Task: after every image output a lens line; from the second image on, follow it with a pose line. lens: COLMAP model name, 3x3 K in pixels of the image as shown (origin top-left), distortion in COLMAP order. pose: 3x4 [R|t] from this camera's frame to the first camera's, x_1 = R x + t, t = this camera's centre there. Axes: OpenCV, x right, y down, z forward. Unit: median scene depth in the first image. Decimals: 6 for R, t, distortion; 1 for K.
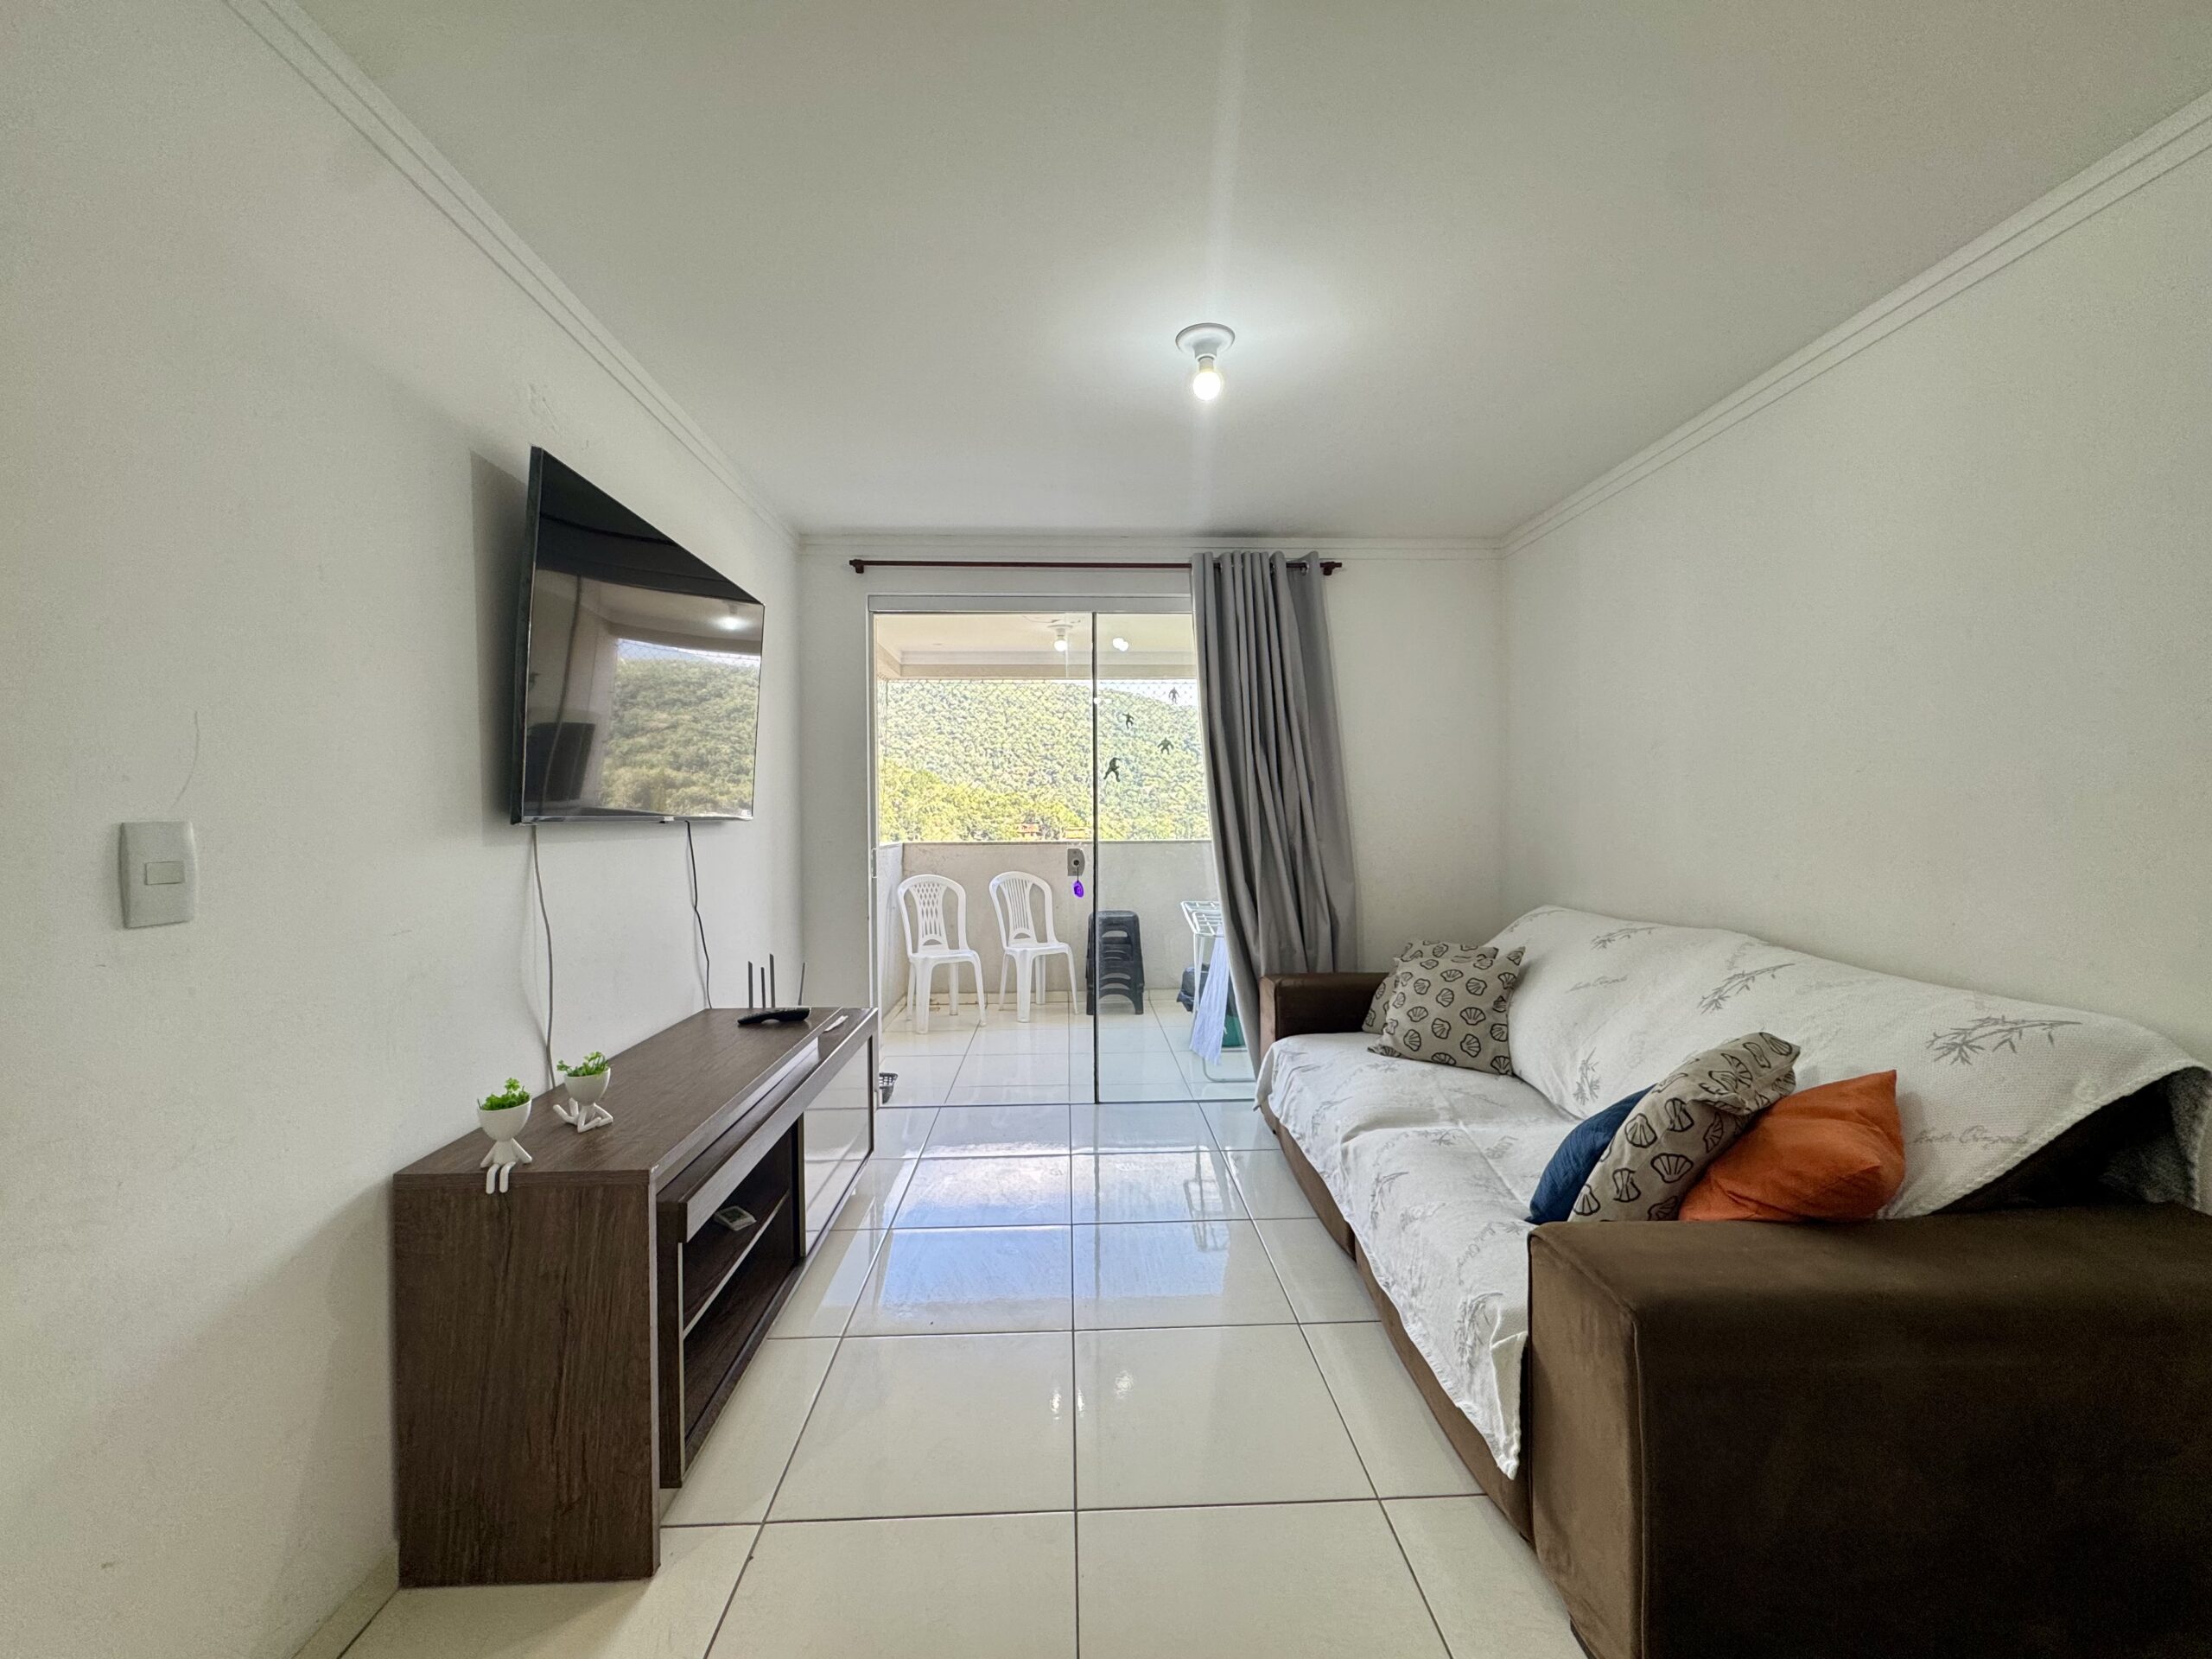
lens RADIAL K [[885.8, 0, 1105.4], [0, 885.8, 824.1], [0, 0, 1]] dist [-0.000475, -0.000383]
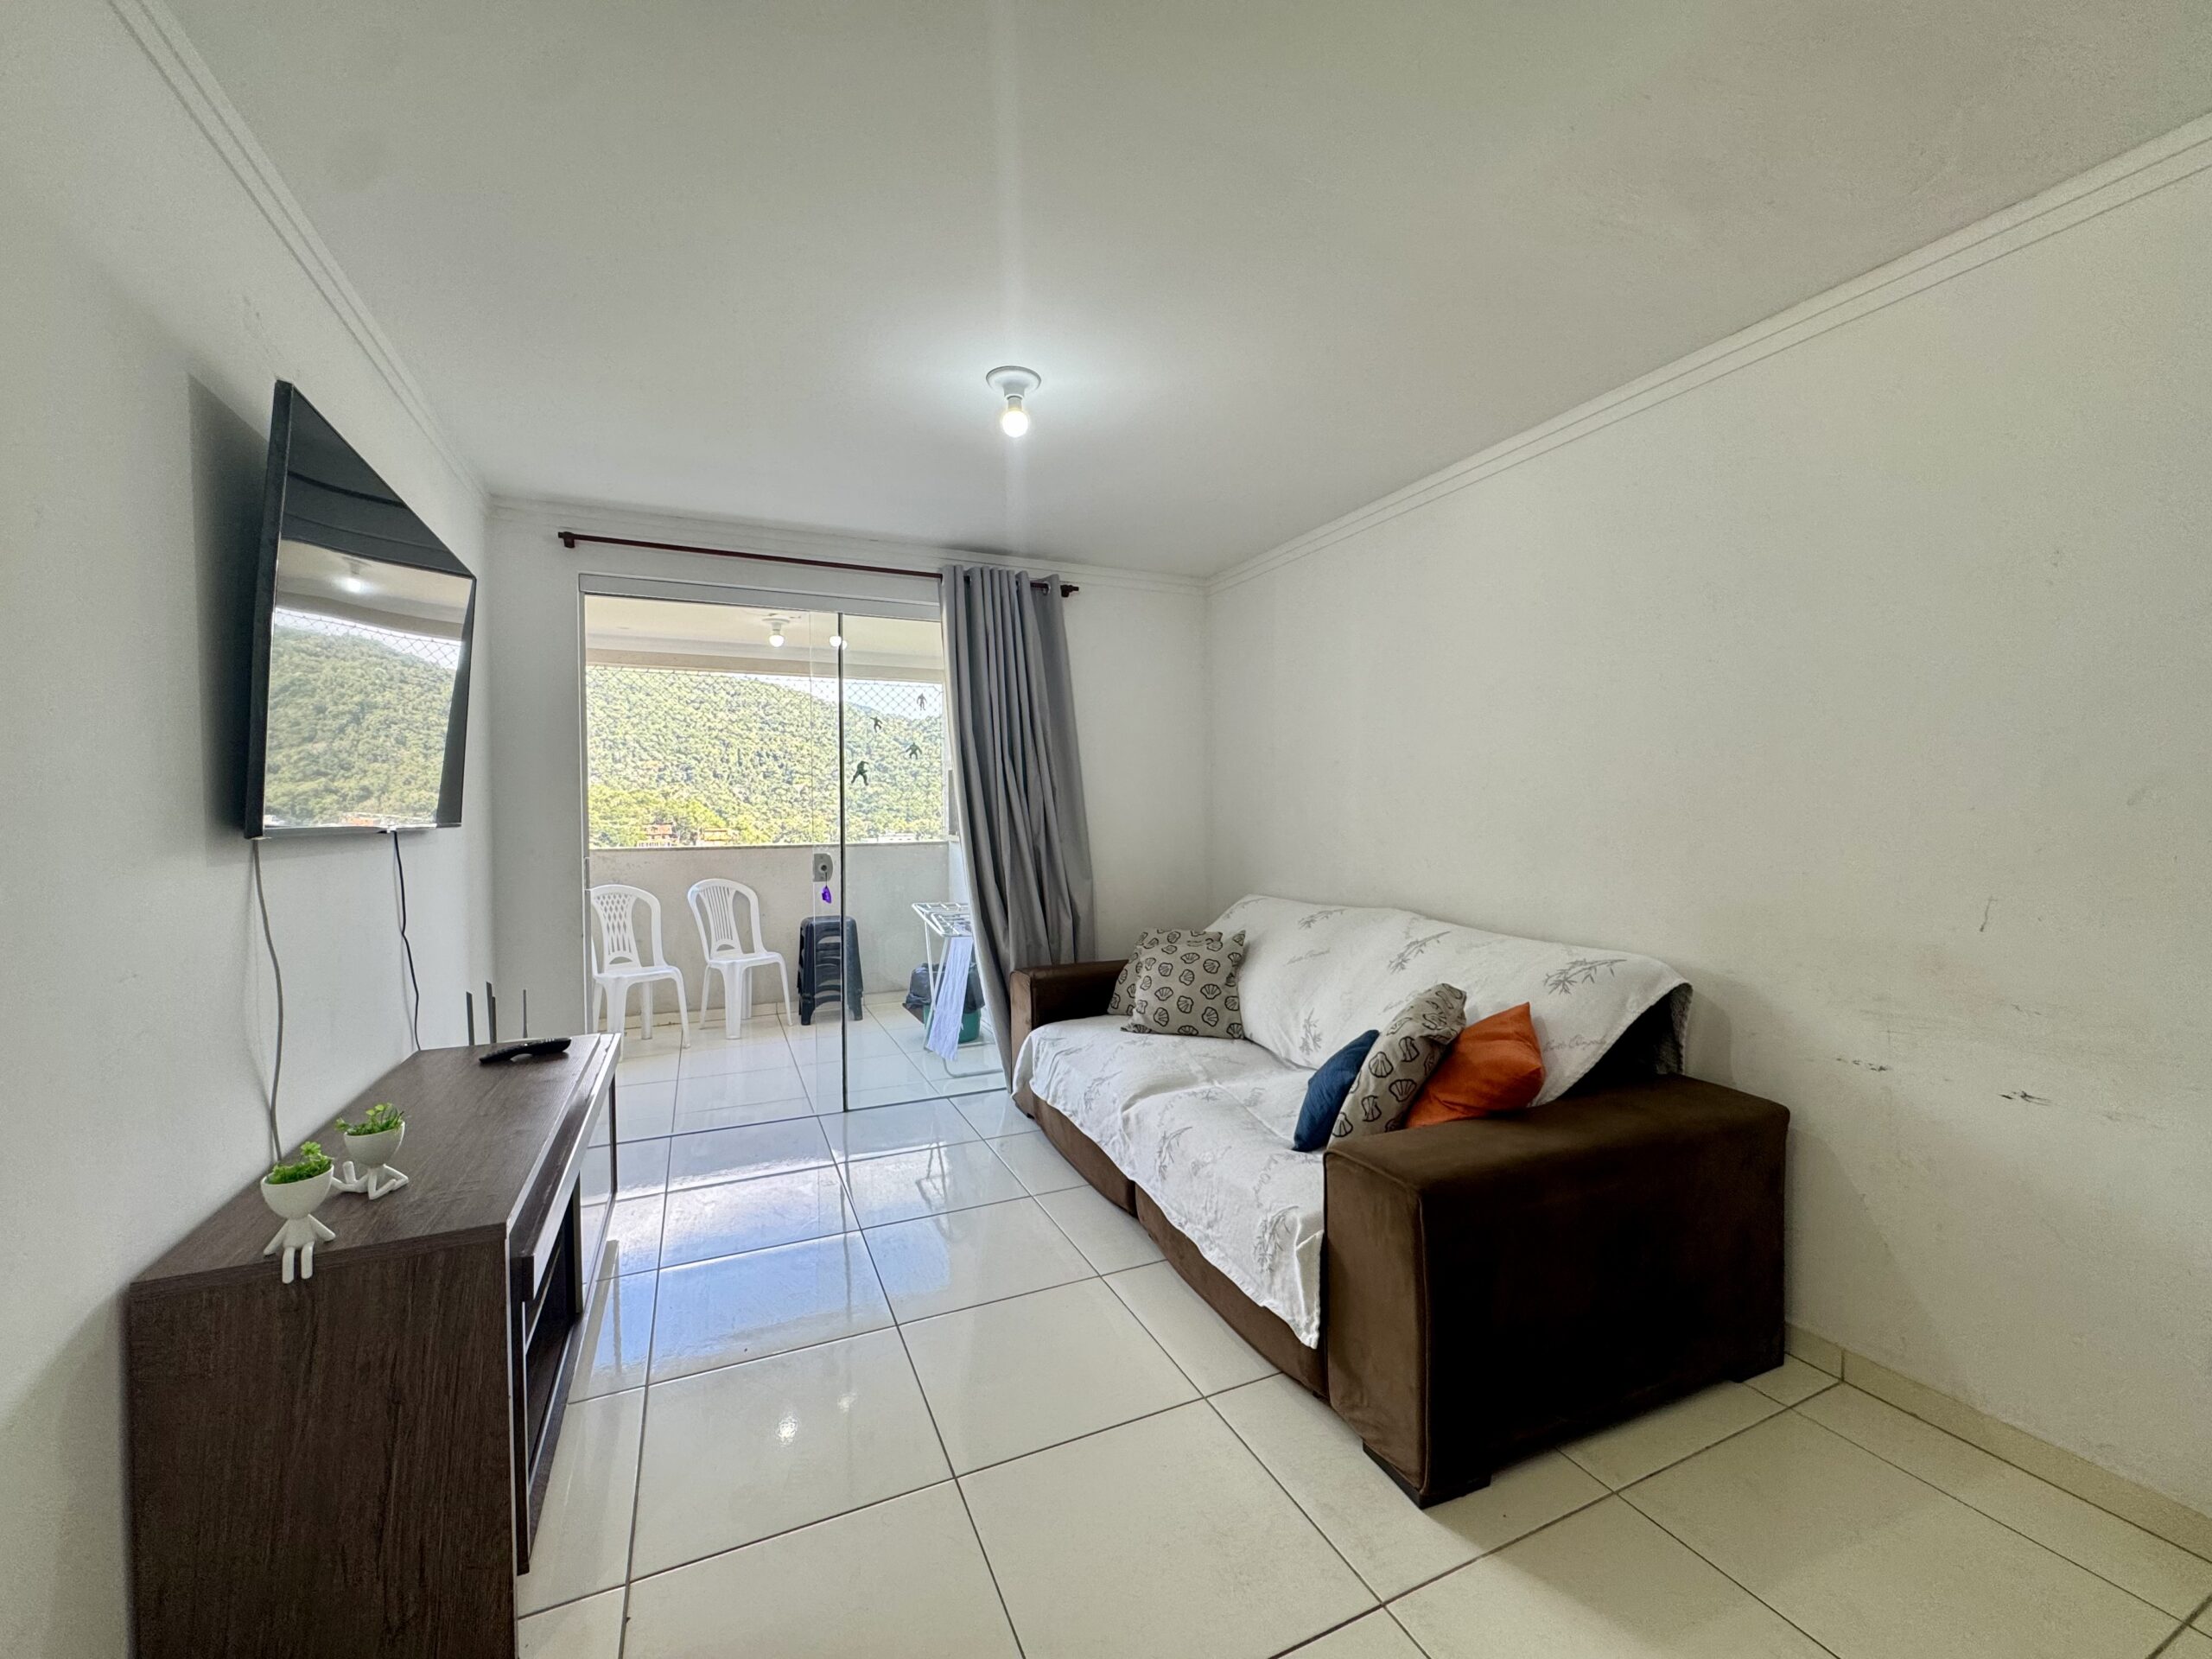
lens RADIAL K [[885.8, 0, 1107.2], [0, 885.8, 823.7], [0, 0, 1]] dist [-0.000475, -0.000383]
pose [[0.927510, -0.005439, 0.373759, -0.176839], [0.005383, 0.999985, 0.001194, -0.007880], [-0.373760, 0.000904, 0.927525, -0.038996]]
